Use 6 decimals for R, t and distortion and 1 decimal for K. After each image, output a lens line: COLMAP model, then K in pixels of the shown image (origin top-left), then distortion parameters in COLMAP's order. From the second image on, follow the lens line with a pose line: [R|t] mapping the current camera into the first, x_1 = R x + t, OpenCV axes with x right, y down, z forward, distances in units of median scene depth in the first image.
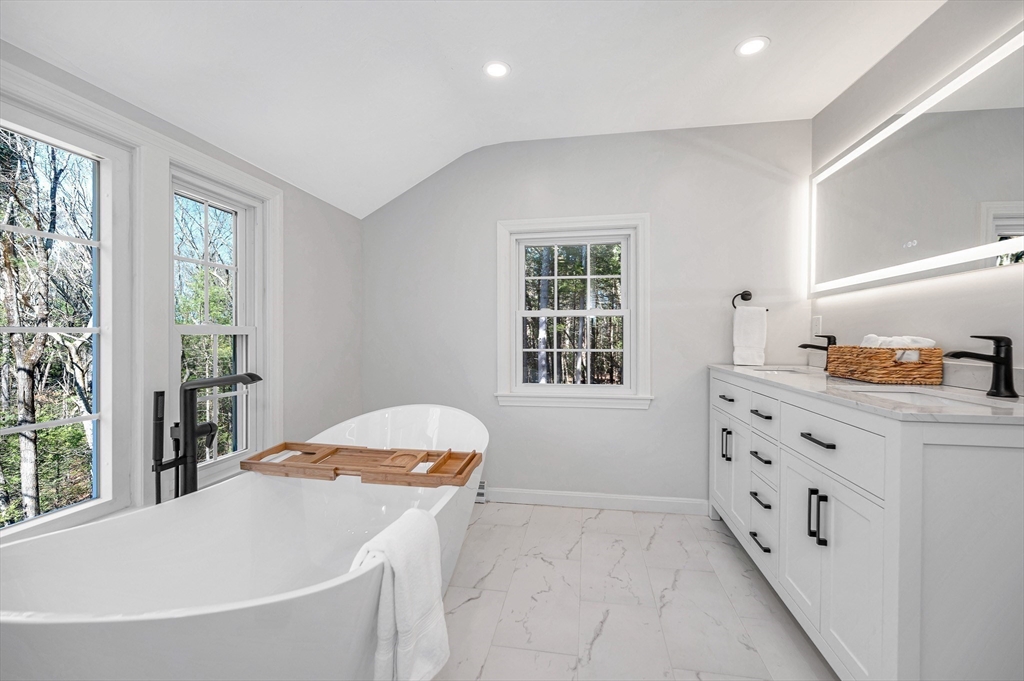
lens RADIAL K [[413.2, 0, 512.2], [0, 413.2, 340.8], [0, 0, 1]] dist [-0.005917, 0.000957]
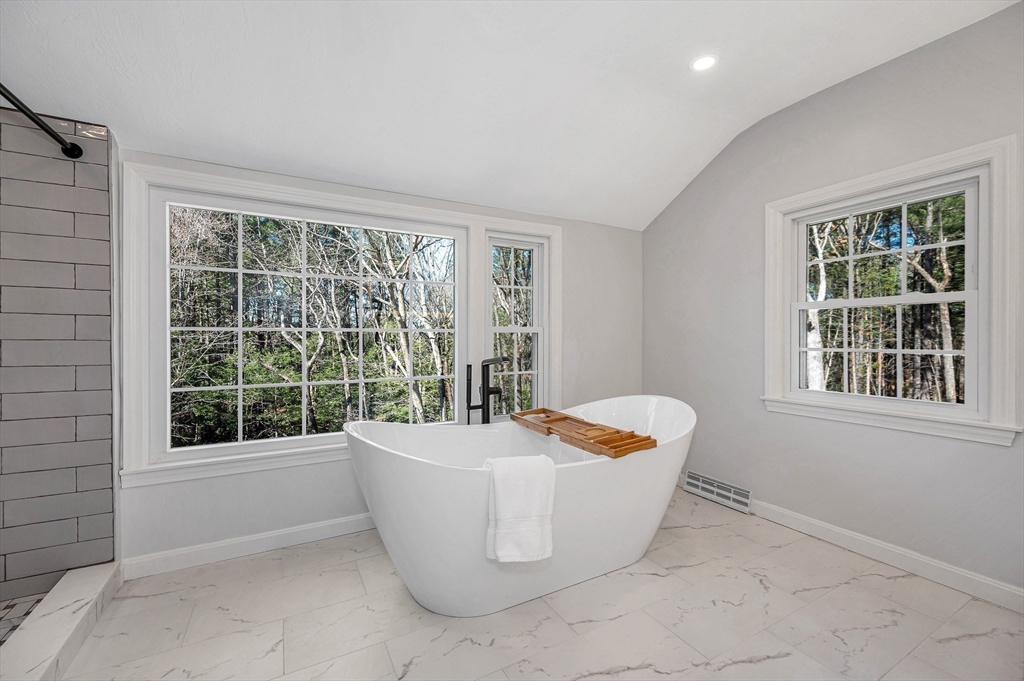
lens RADIAL K [[413.2, 0, 516.5], [0, 413.2, 343.0], [0, 0, 1]] dist [-0.005917, 0.000957]
pose [[0.630337, 0.009842, -0.776259, 0.432500], [-0.006177, 0.999952, 0.007662, 0.009750], [0.776297, -0.000035, 0.630367, 0.026502]]
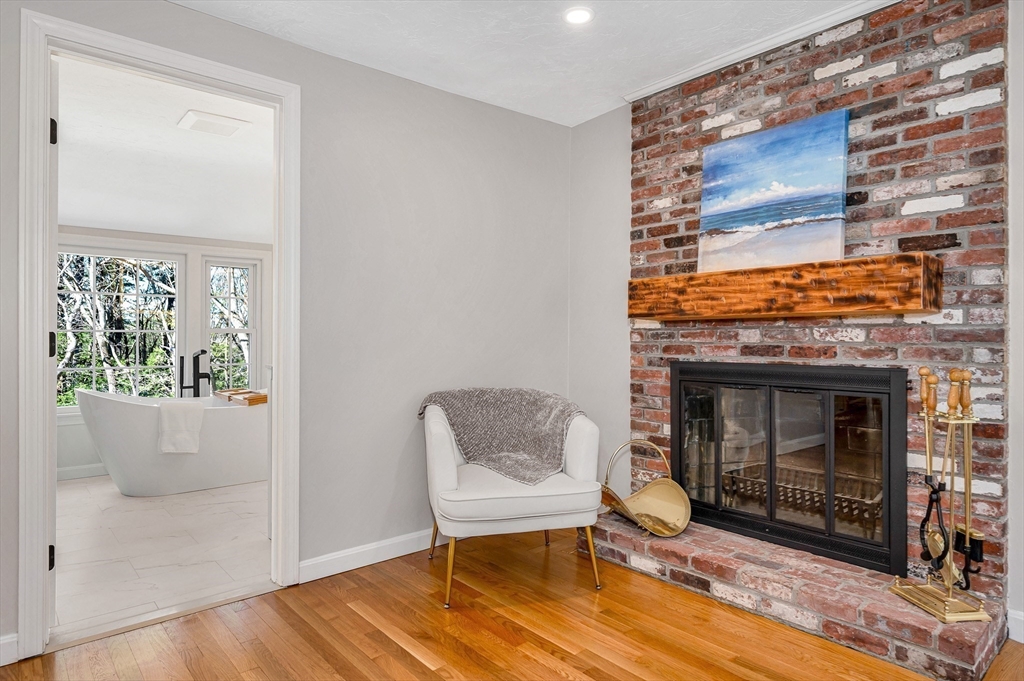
lens RADIAL K [[596.6, 0, 511.1], [0, 596.6, 337.9], [0, 0, 1]] dist [-0.001222, -0.003902]
pose [[0.766188, -0.003312, -0.642608, 1.947824], [-0.003918, 0.999944, -0.009824, 0.027038], [0.642605, 0.010045, 0.766132, -0.304122]]
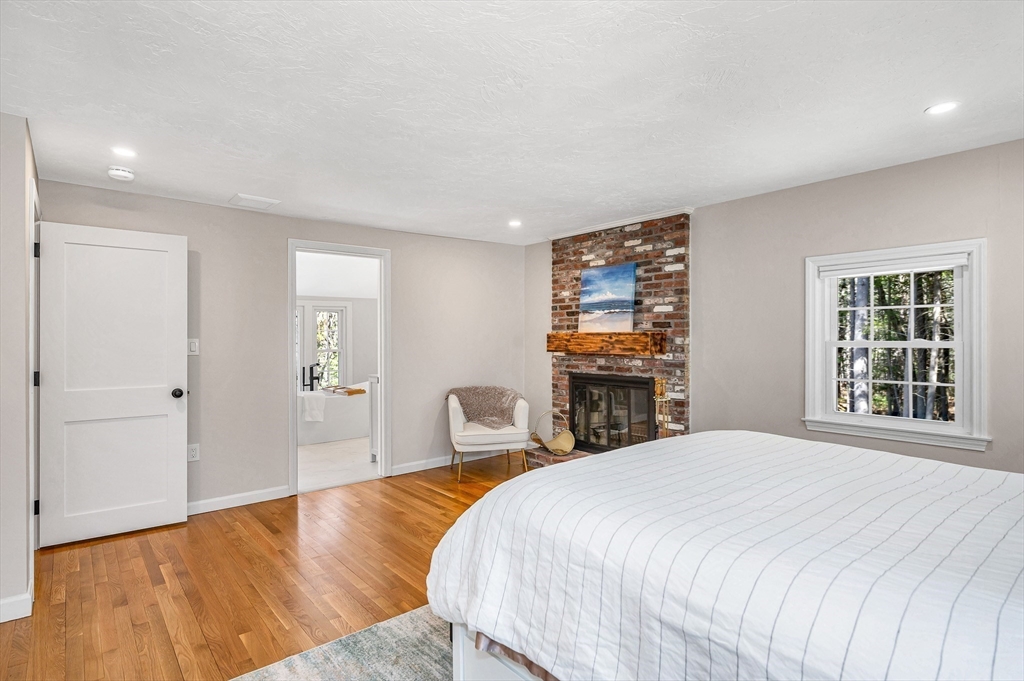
lens RADIAL K [[523.3, 0, 508.2], [0, 523.3, 341.1], [0, 0, 1]] dist [-0.000446, -0.000032]
pose [[0.756702, -0.002493, -0.653755, 2.793228], [0.000105, 0.999993, -0.003693, -0.079988], [0.653760, 0.002726, 0.756697, -1.109740]]
